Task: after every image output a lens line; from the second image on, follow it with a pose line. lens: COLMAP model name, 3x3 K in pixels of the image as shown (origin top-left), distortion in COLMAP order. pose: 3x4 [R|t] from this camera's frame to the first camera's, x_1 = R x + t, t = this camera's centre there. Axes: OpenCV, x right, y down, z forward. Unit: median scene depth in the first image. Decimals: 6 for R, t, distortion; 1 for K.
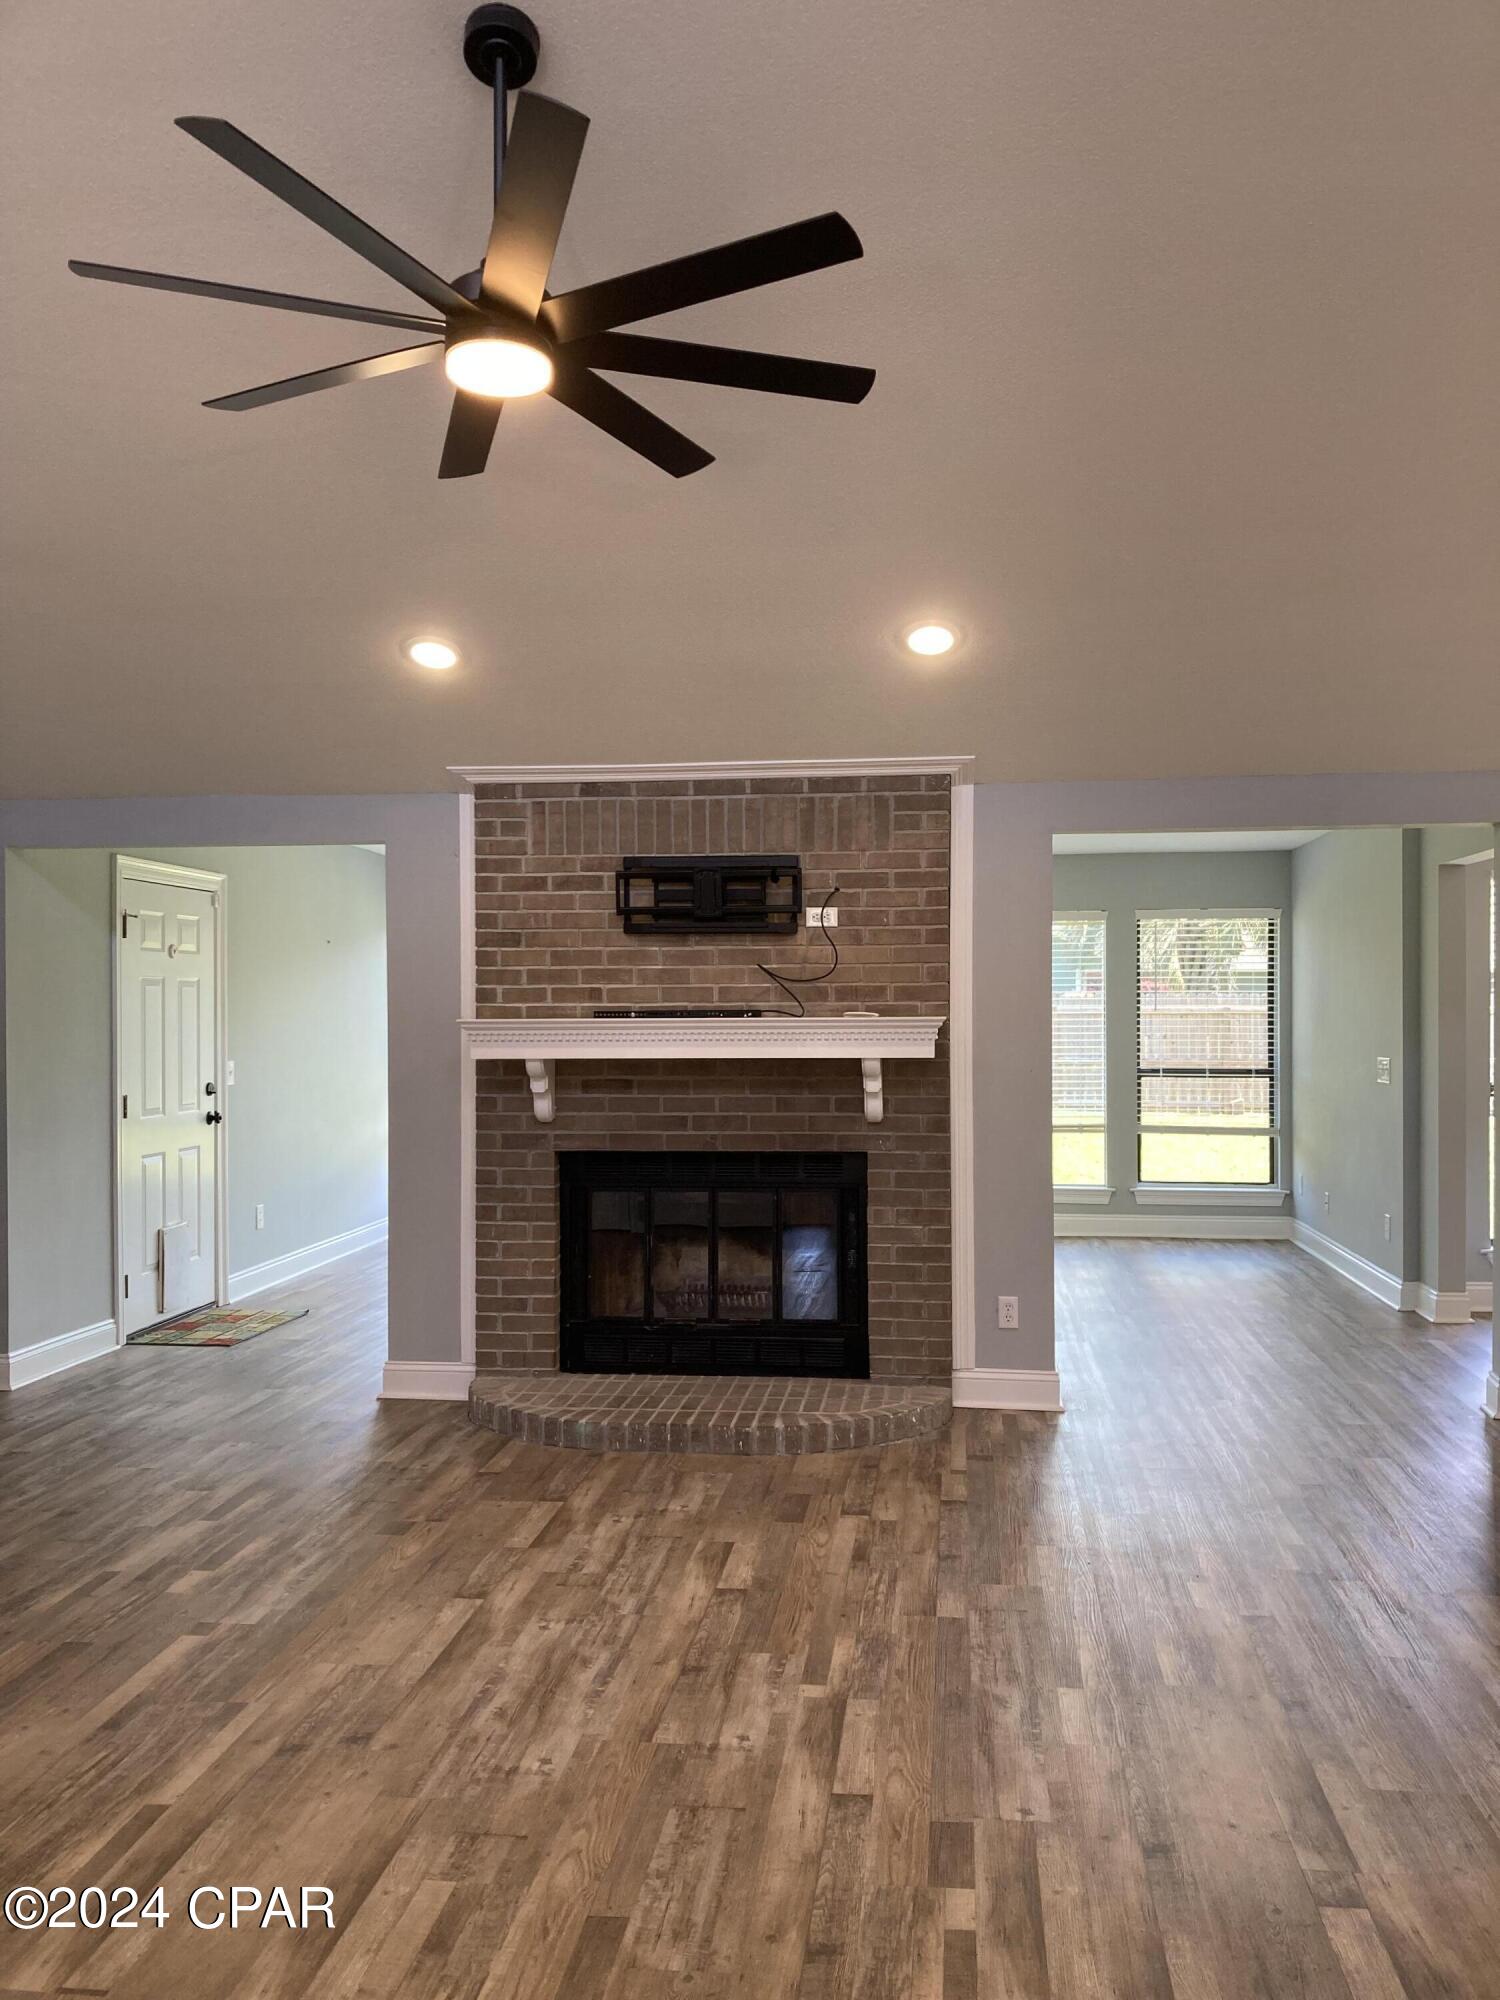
lens RADIAL K [[1634.3, 0, 750.1], [0, 1634.3, 992.4], [0, 0, 1]] dist [0.026909, -0.029587]
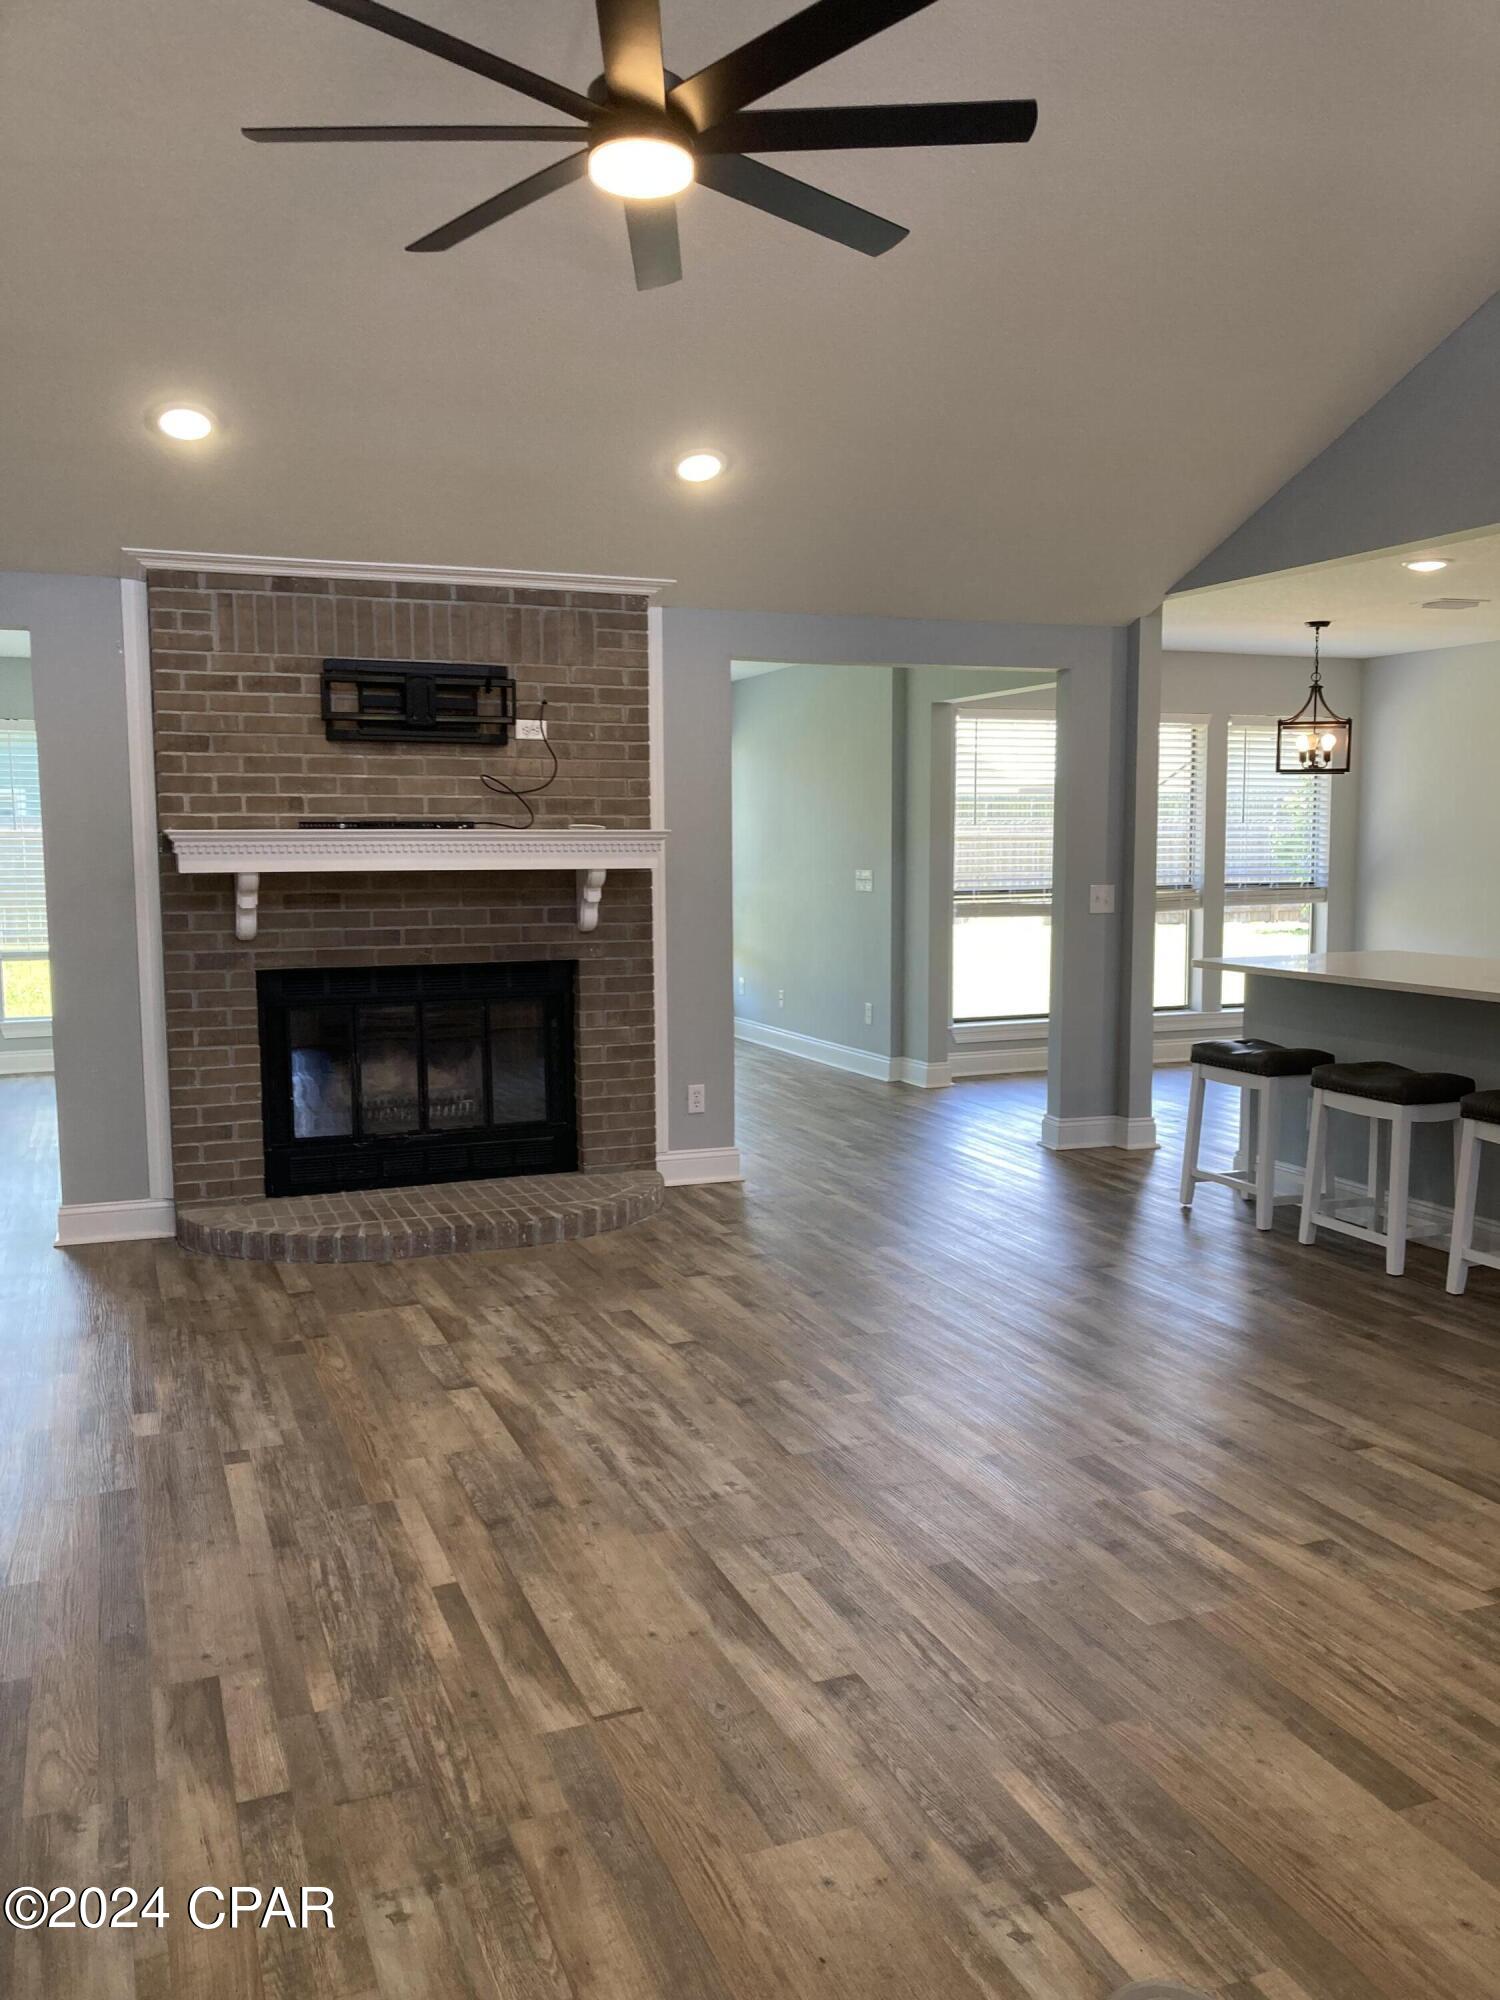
lens RADIAL K [[1634.3, 0, 759.3], [0, 1634.3, 1010.6], [0, 0, 1]] dist [0.026909, -0.029587]
pose [[0.877503, -0.050621, 0.476893, -0.325981], [-0.004307, 0.993541, 0.113388, 0.011246], [-0.479553, -0.101553, 0.871617, 0.026440]]
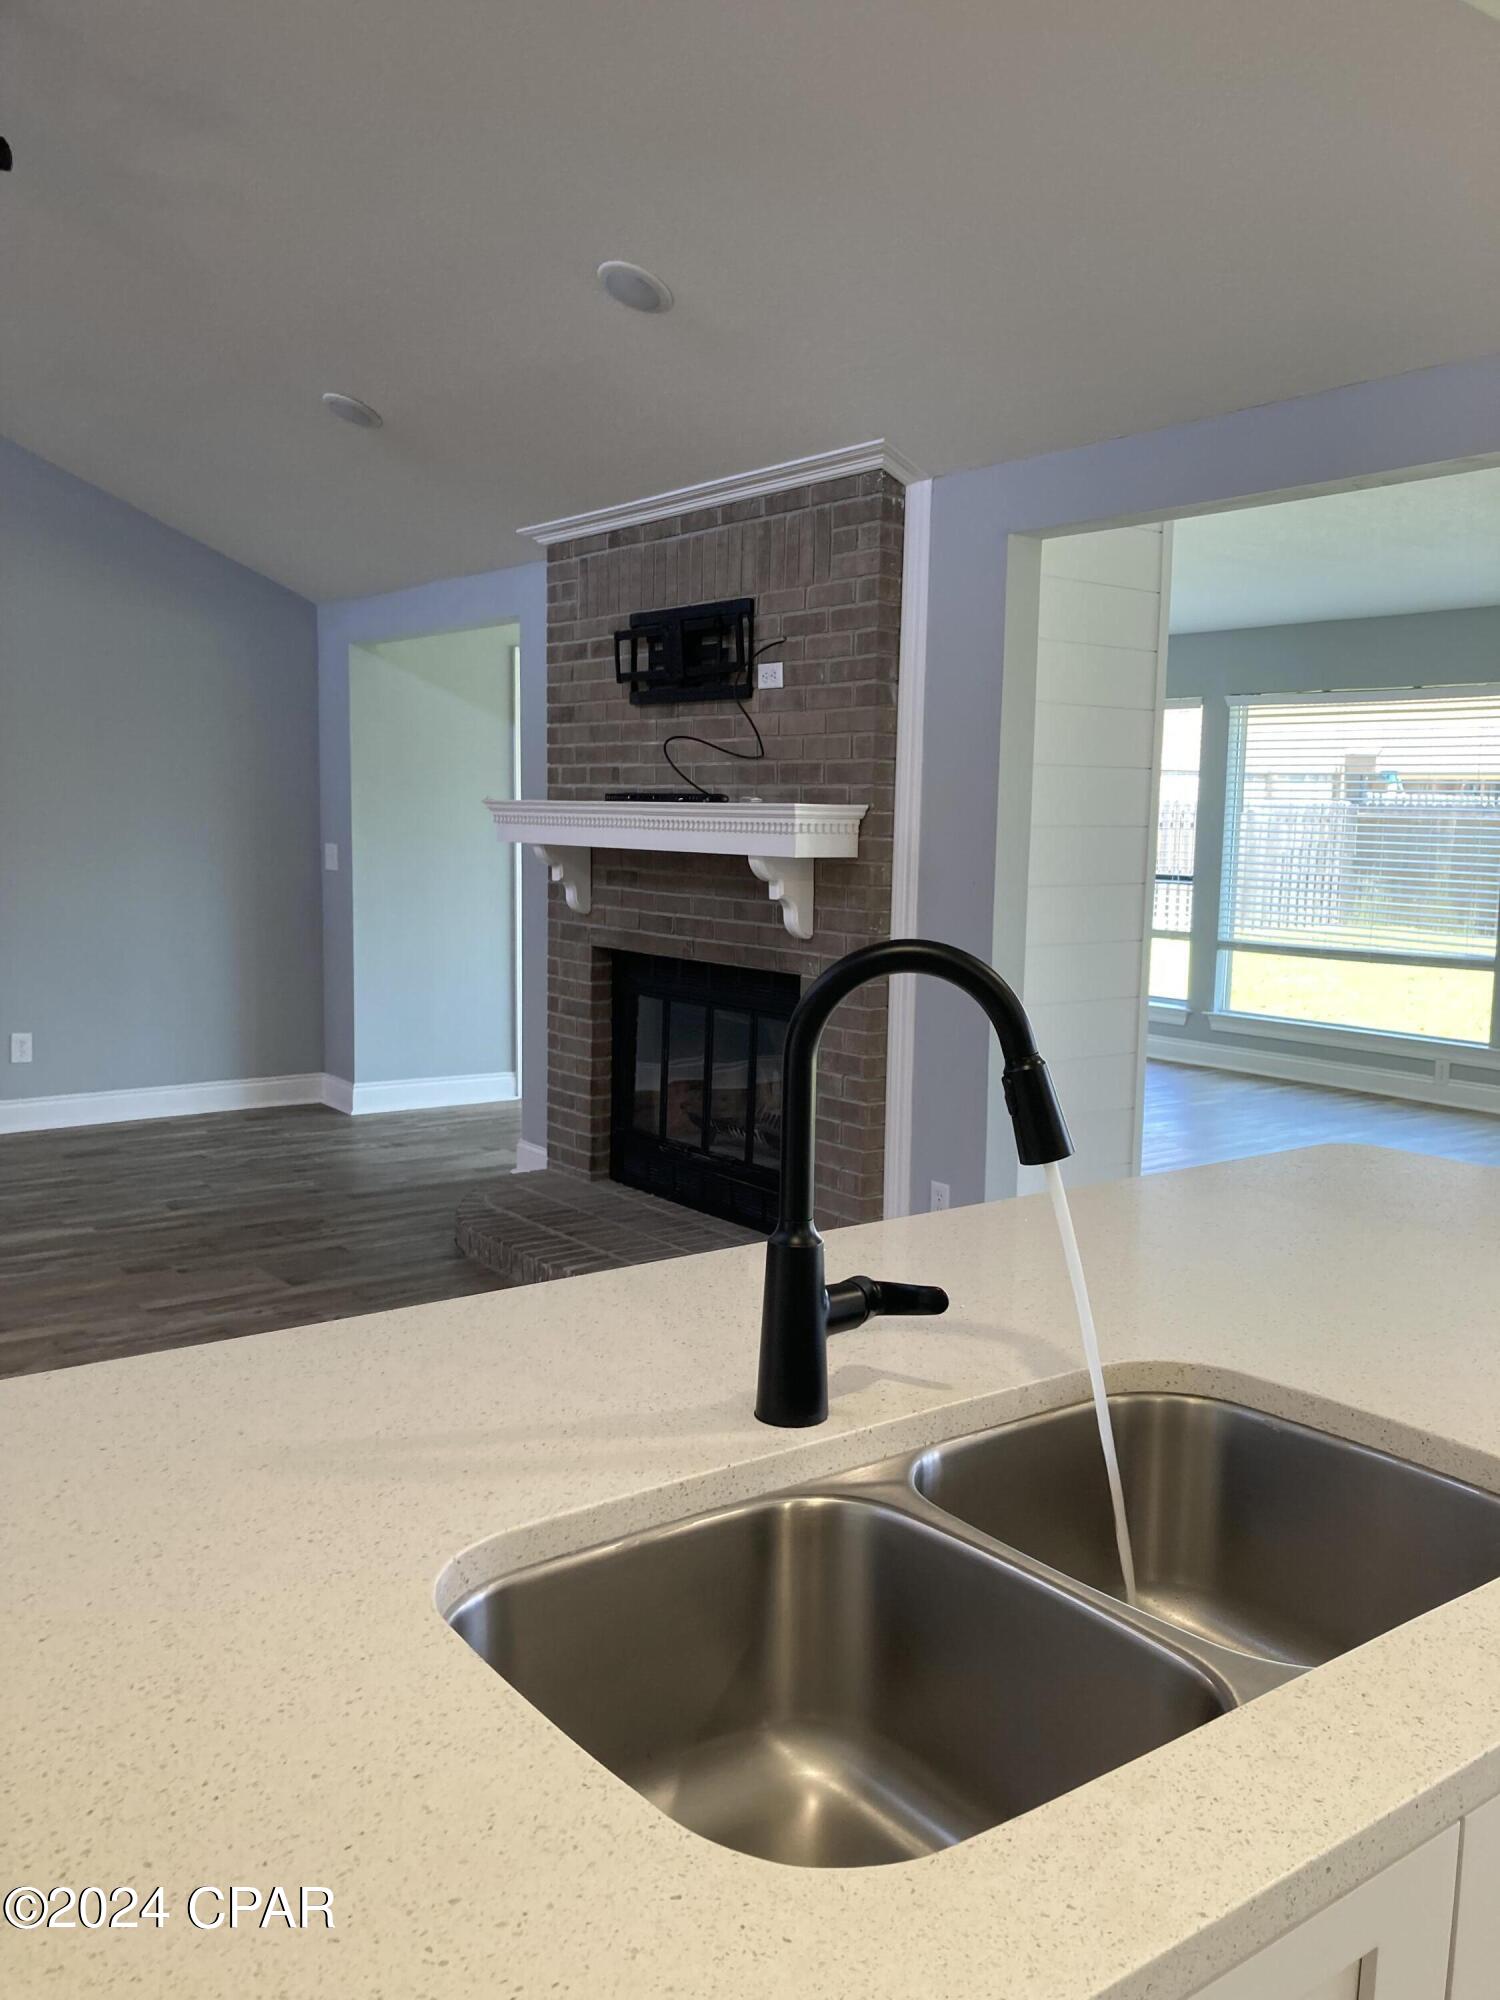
lens RADIAL K [[1634.3, 0, 720.0], [0, 1634.3, 1024.1], [0, 0, 1]] dist [0.026909, -0.029587]
pose [[0.690143, 0.109584, -0.715328, 0.614448], [-0.006365, 0.989349, 0.145422, 0.005788], [0.723645, -0.095809, 0.683490, 0.422947]]
